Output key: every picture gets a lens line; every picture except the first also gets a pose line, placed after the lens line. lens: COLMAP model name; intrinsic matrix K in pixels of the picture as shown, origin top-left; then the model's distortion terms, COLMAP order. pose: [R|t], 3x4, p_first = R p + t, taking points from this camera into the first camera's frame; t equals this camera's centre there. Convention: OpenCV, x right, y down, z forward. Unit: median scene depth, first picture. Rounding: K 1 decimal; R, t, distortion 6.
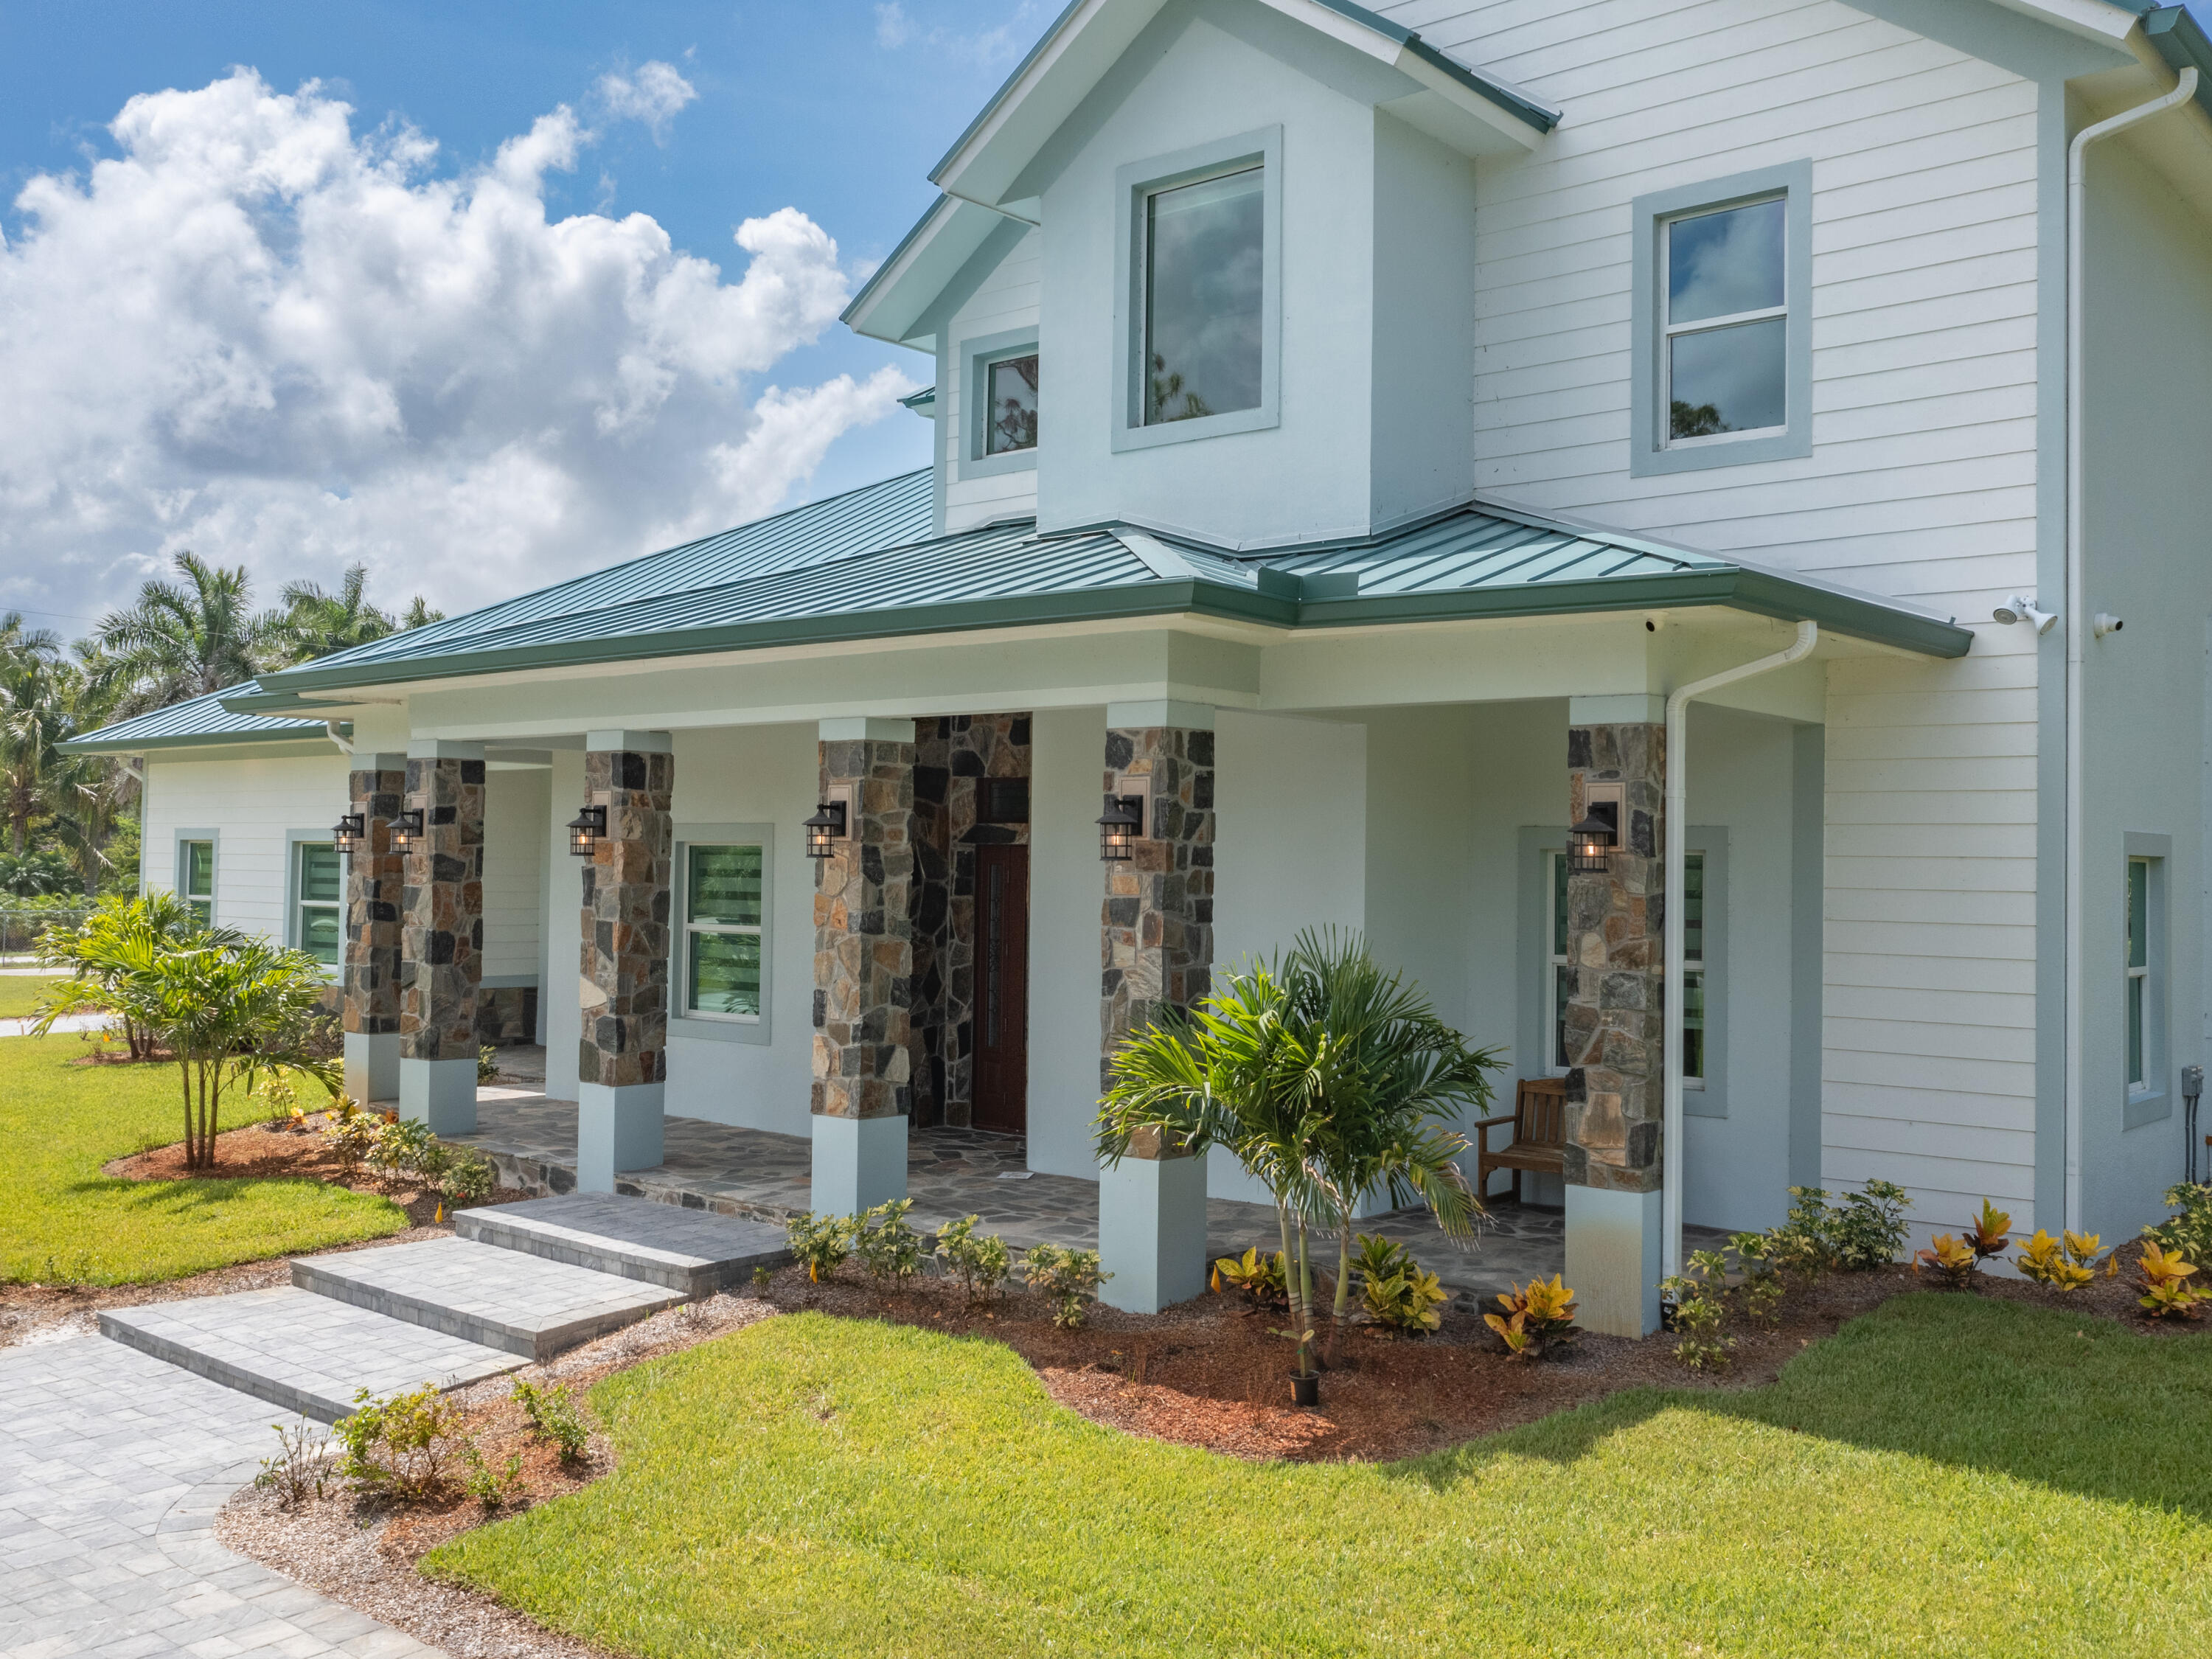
lens RADIAL K [[2008.6, 0, 1106.0], [0, 2008.6, 829.5], [0, 0, 1]] dist [0.001641, 0.002504]
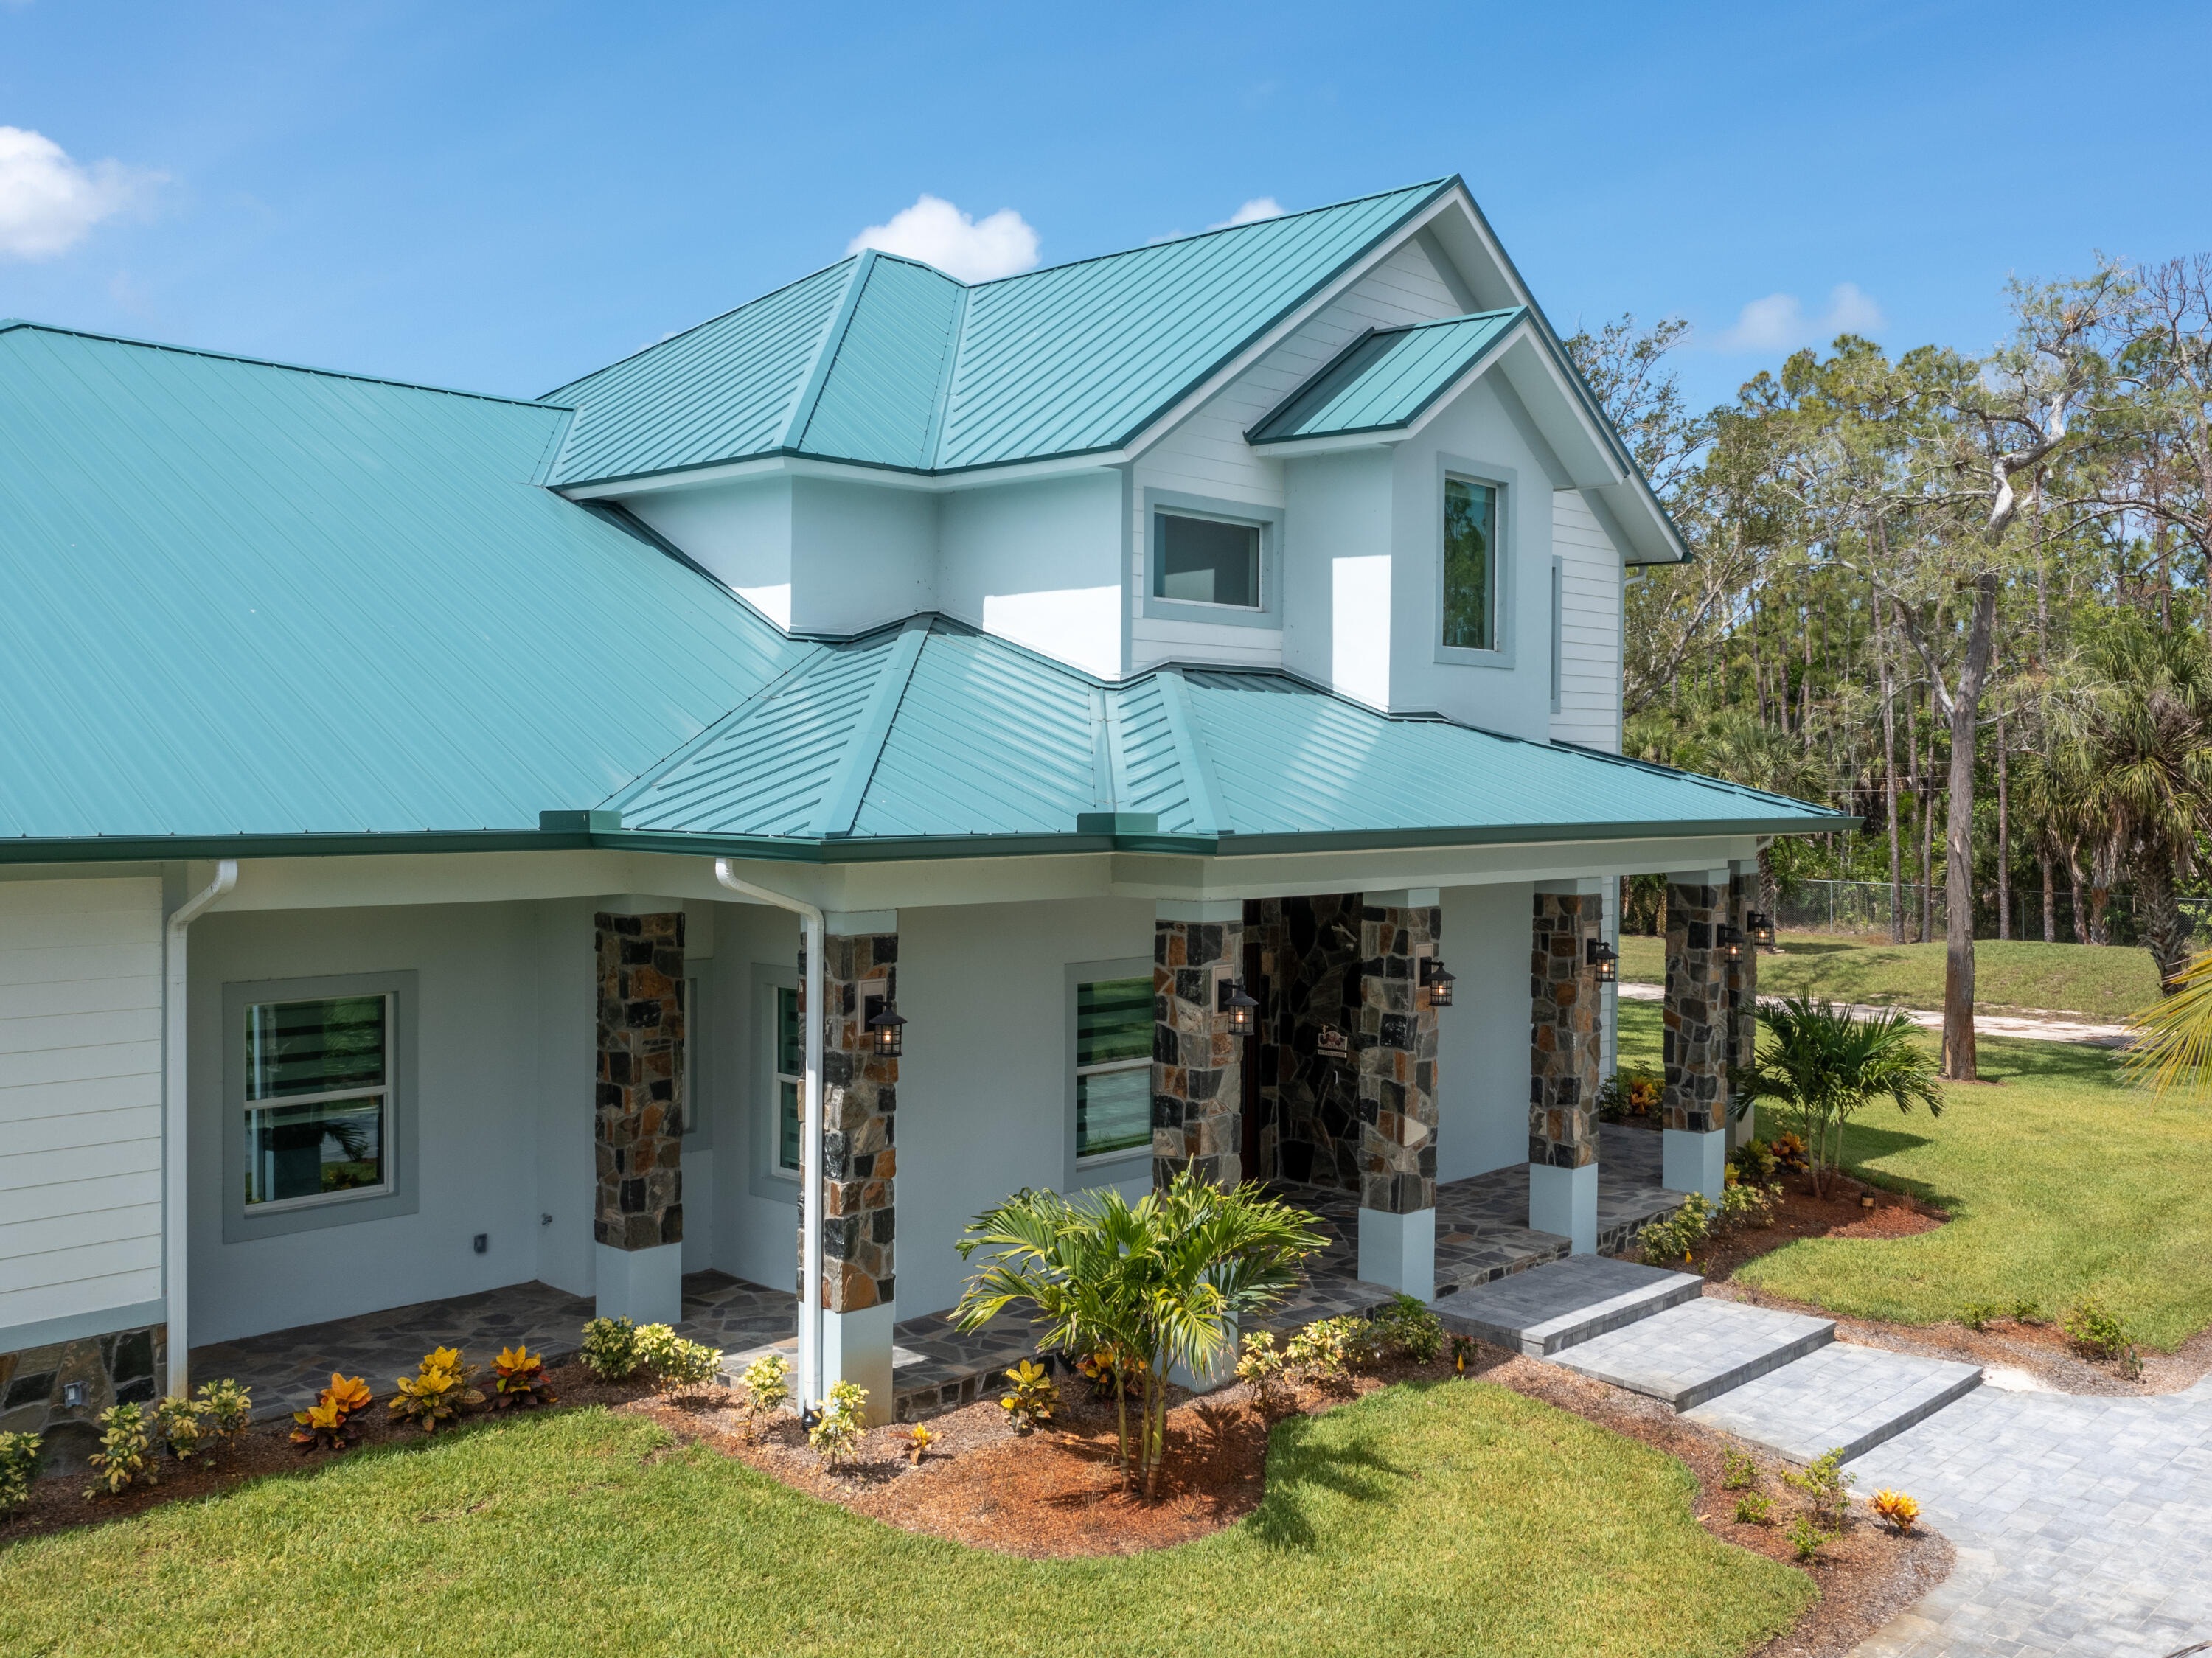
lens RADIAL K [[2008.4, 0, 1106.0], [0, 2008.4, 829.0], [0, 0, 1]] dist [0.001641, 0.002504]
pose [[0.036513, -0.048553, 0.998153, -1.208115], [-0.030533, 0.998299, 0.049677, -0.117323], [-0.998867, -0.032290, 0.034968, 1.019591]]
